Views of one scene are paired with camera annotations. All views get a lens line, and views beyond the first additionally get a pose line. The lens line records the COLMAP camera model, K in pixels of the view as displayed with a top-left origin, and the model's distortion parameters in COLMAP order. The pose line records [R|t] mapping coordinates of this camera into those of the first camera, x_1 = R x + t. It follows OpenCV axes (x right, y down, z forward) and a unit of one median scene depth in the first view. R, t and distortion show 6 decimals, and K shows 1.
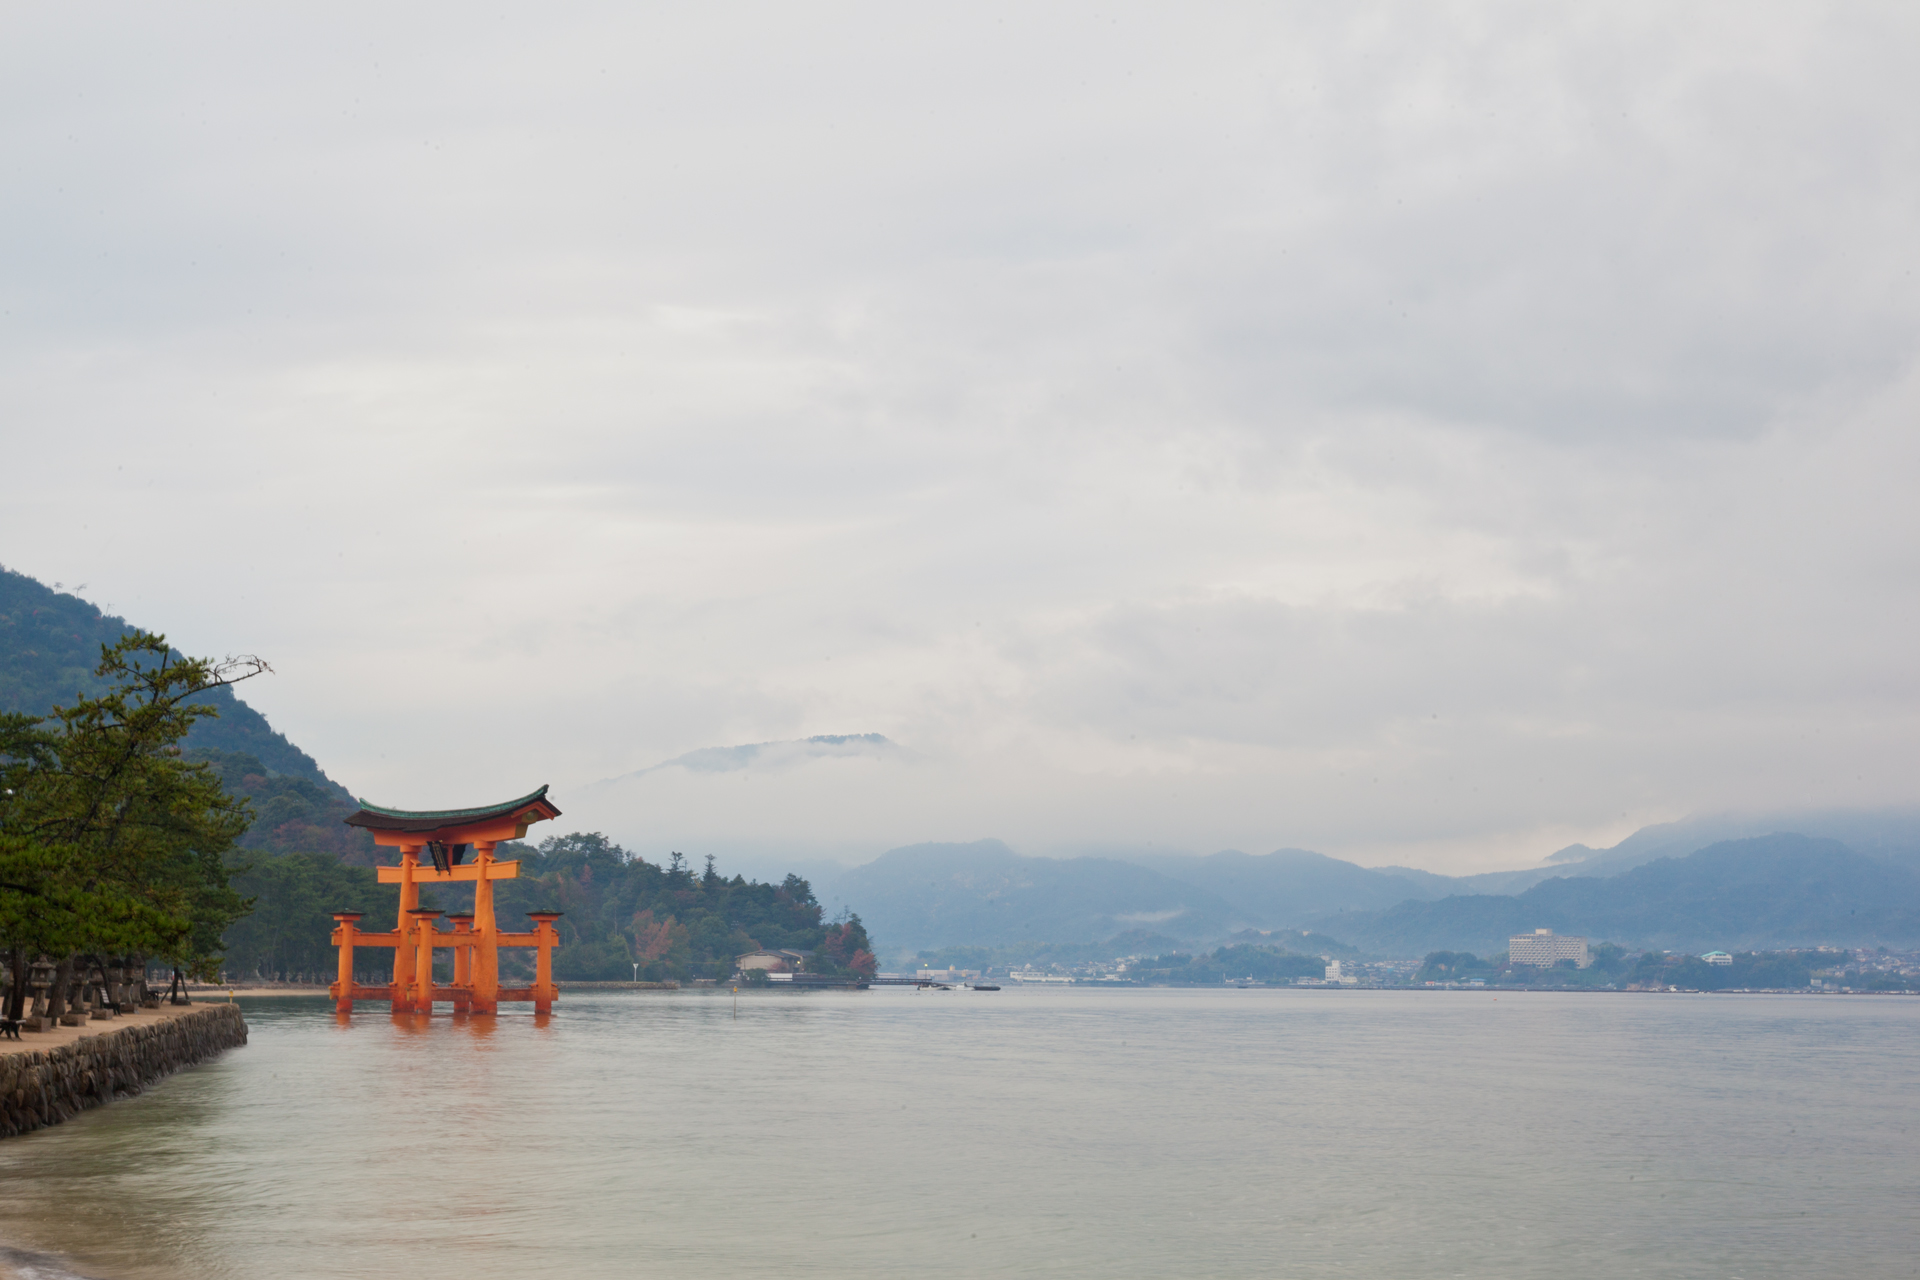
lens RADIAL K [[2753.2, 0, 960.0], [0, 2753.2, 640.0], [0, 0, 1]] dist [-0.004697, 0.051822]
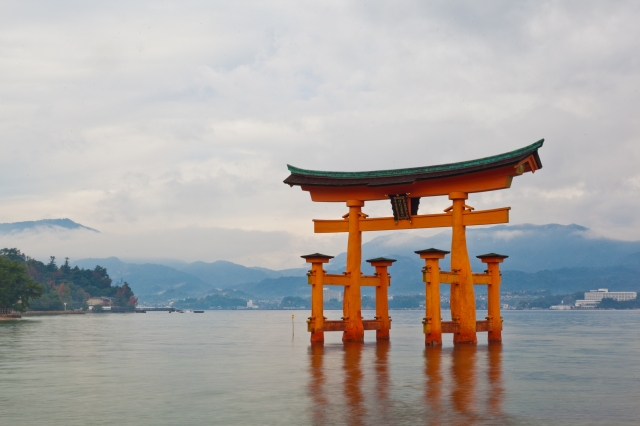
lens RADIAL K [[917.7, 0, 320.0], [0, 917.7, 213.0], [0, 0, 1]] dist [-0.004697, 0.051822]
pose [[0.964363, 0.015740, 0.264113, -0.087901], [-0.021239, 0.999613, 0.017978, 0.020282], [-0.263728, -0.022947, 0.964324, 0.172379]]
